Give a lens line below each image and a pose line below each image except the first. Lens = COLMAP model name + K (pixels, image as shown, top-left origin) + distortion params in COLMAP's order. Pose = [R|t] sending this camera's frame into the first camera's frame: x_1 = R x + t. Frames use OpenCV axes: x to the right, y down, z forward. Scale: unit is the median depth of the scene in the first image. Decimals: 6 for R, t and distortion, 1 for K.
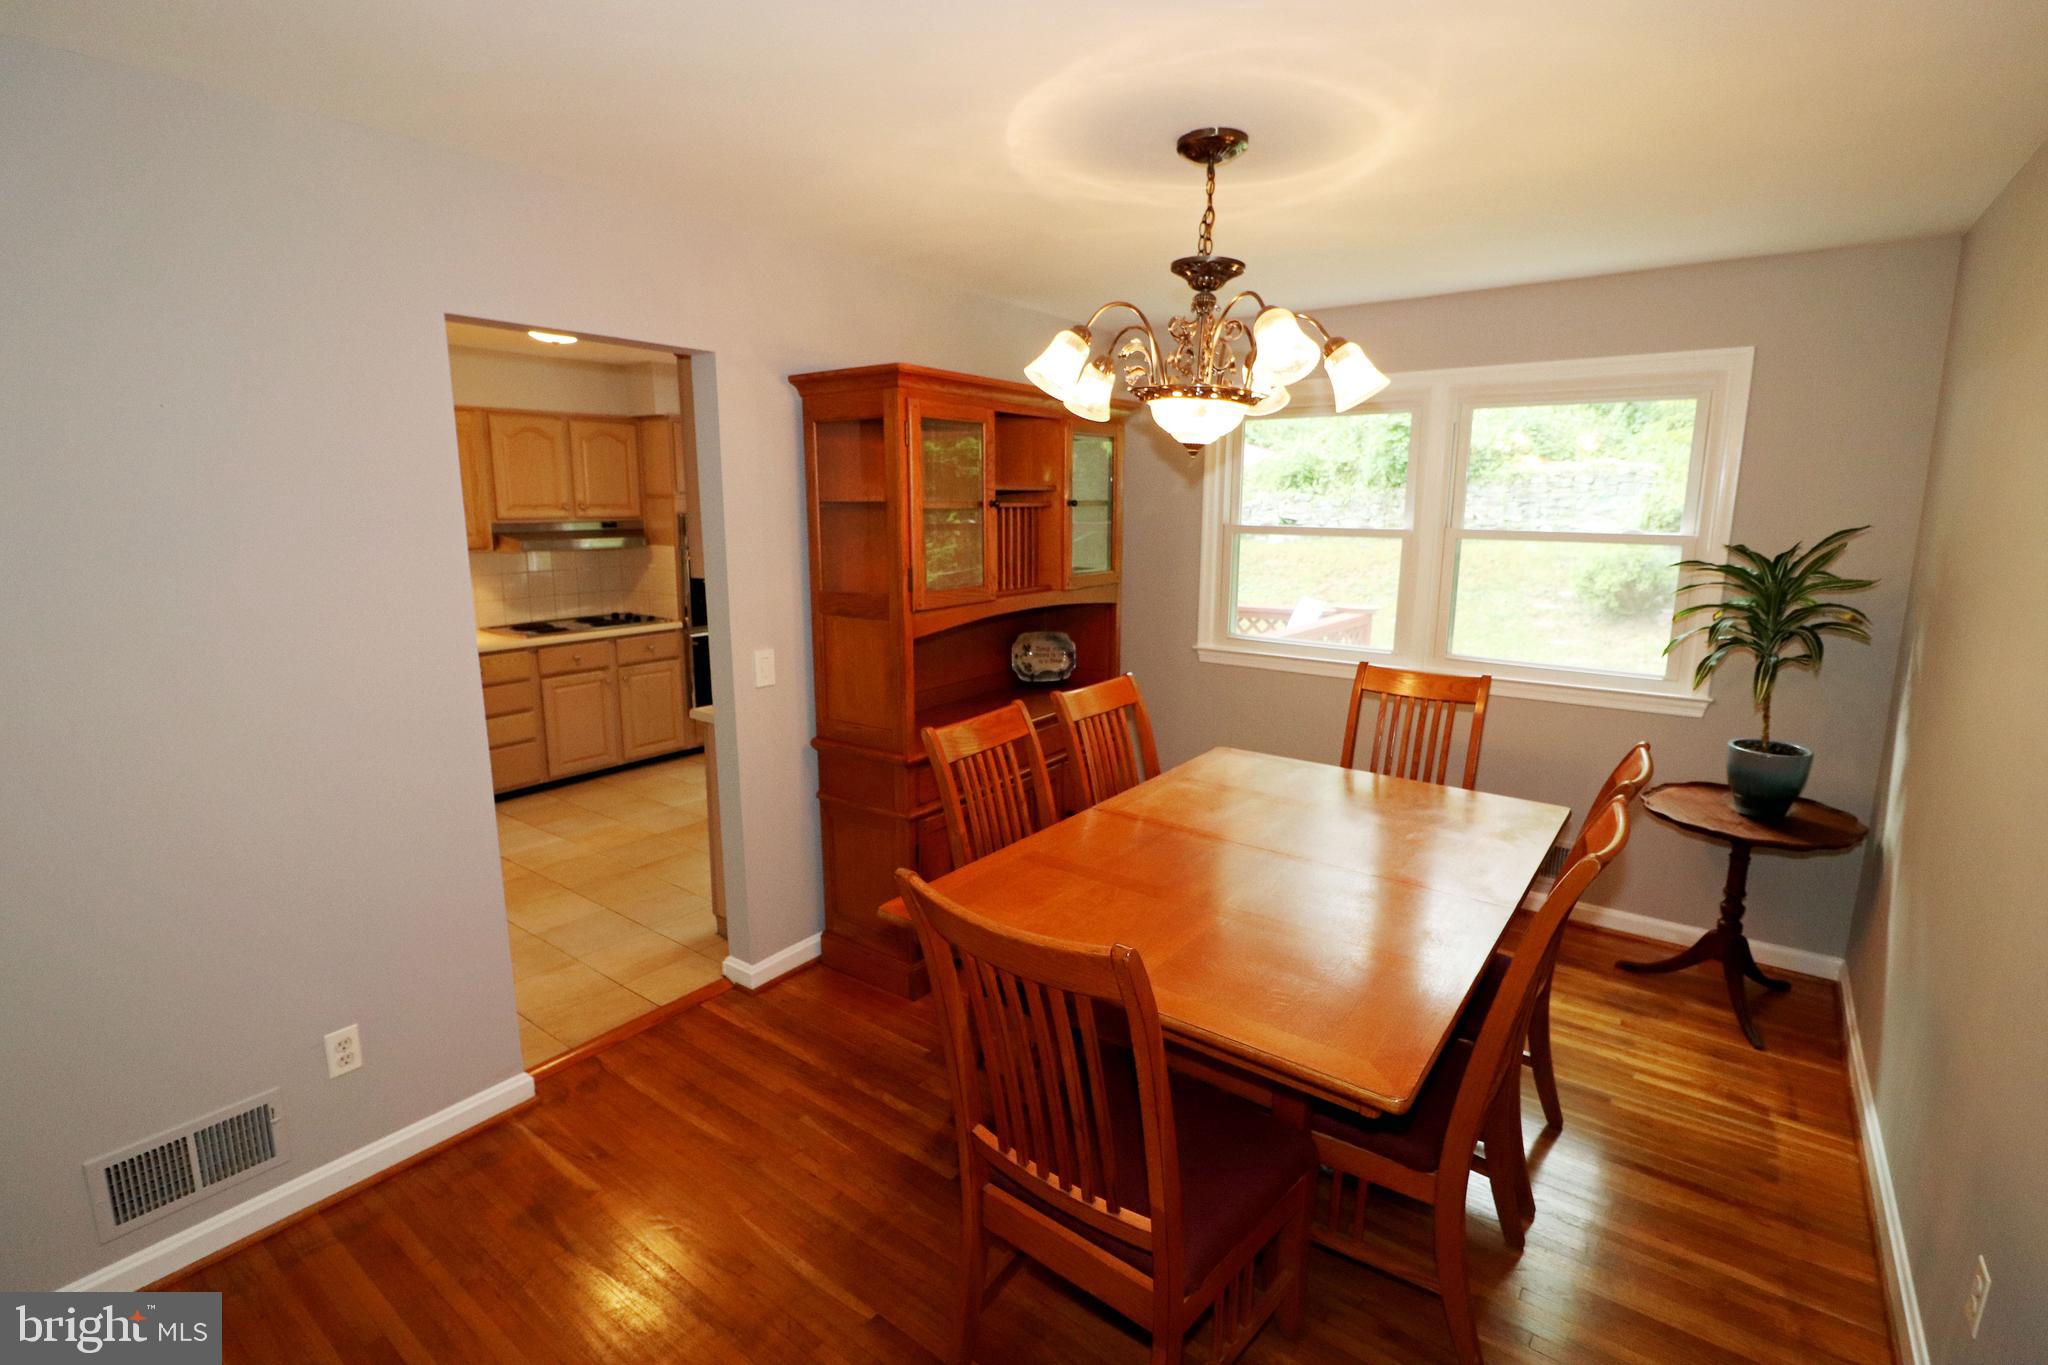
lens RADIAL K [[945.9, 0, 1016.2], [0, 945.9, 679.5], [0, 0, 1]] dist [0.001460, -0.014435]
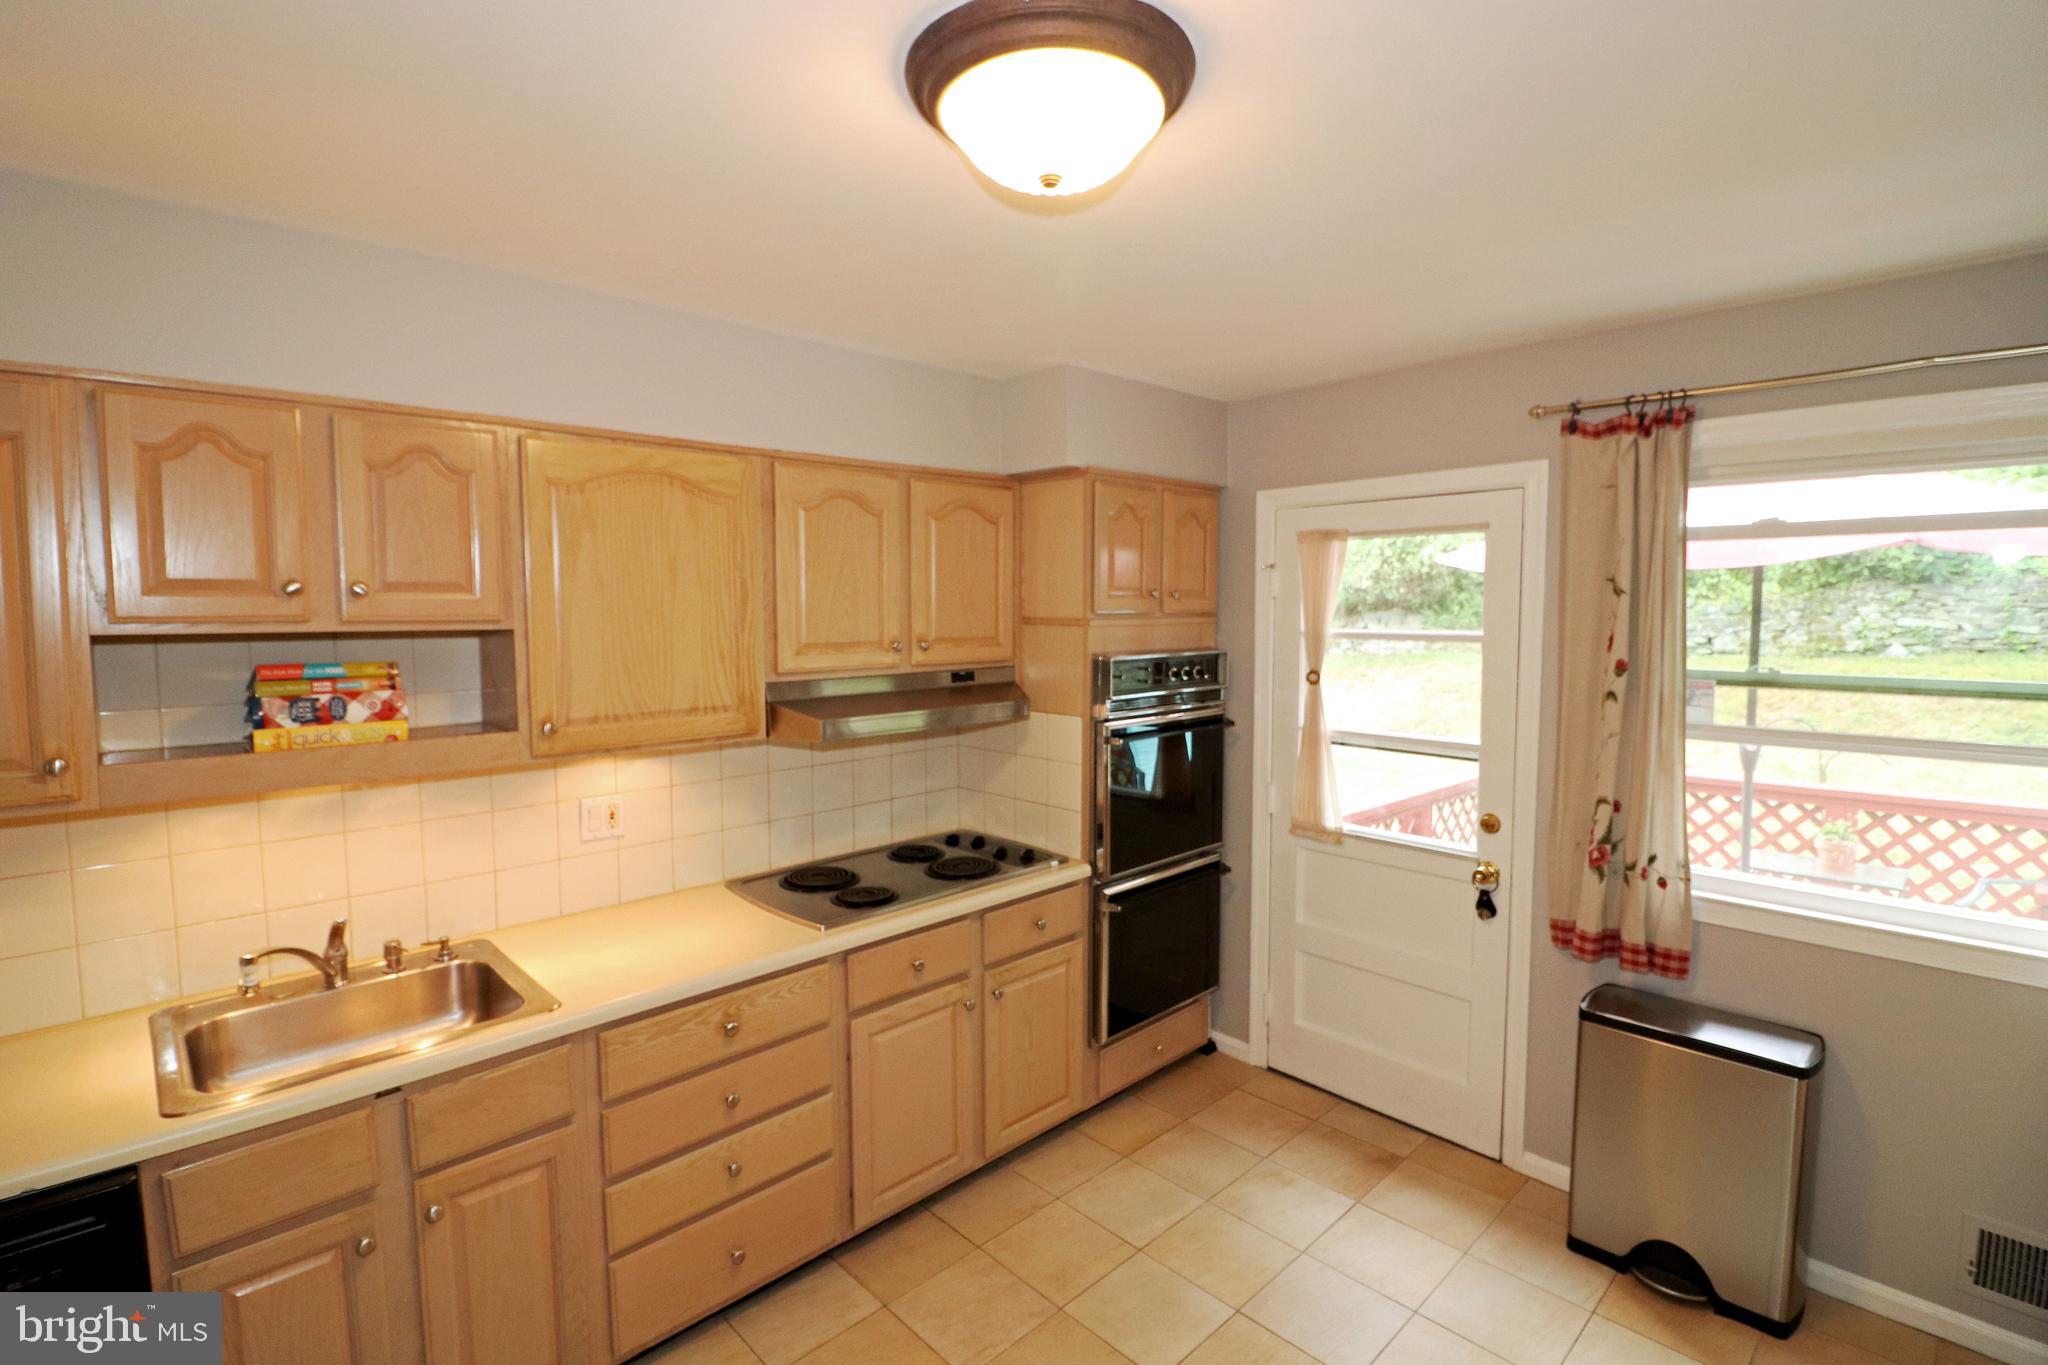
lens RADIAL K [[945.9, 0, 1016.2], [0, 945.9, 679.5], [0, 0, 1]] dist [0.001460, -0.014435]
pose [[0.988238, 0.004966, -0.152840, -0.322969], [-0.021301, 0.994199, -0.105425, -0.108380], [0.151430, 0.107441, 0.982612, 0.495331]]
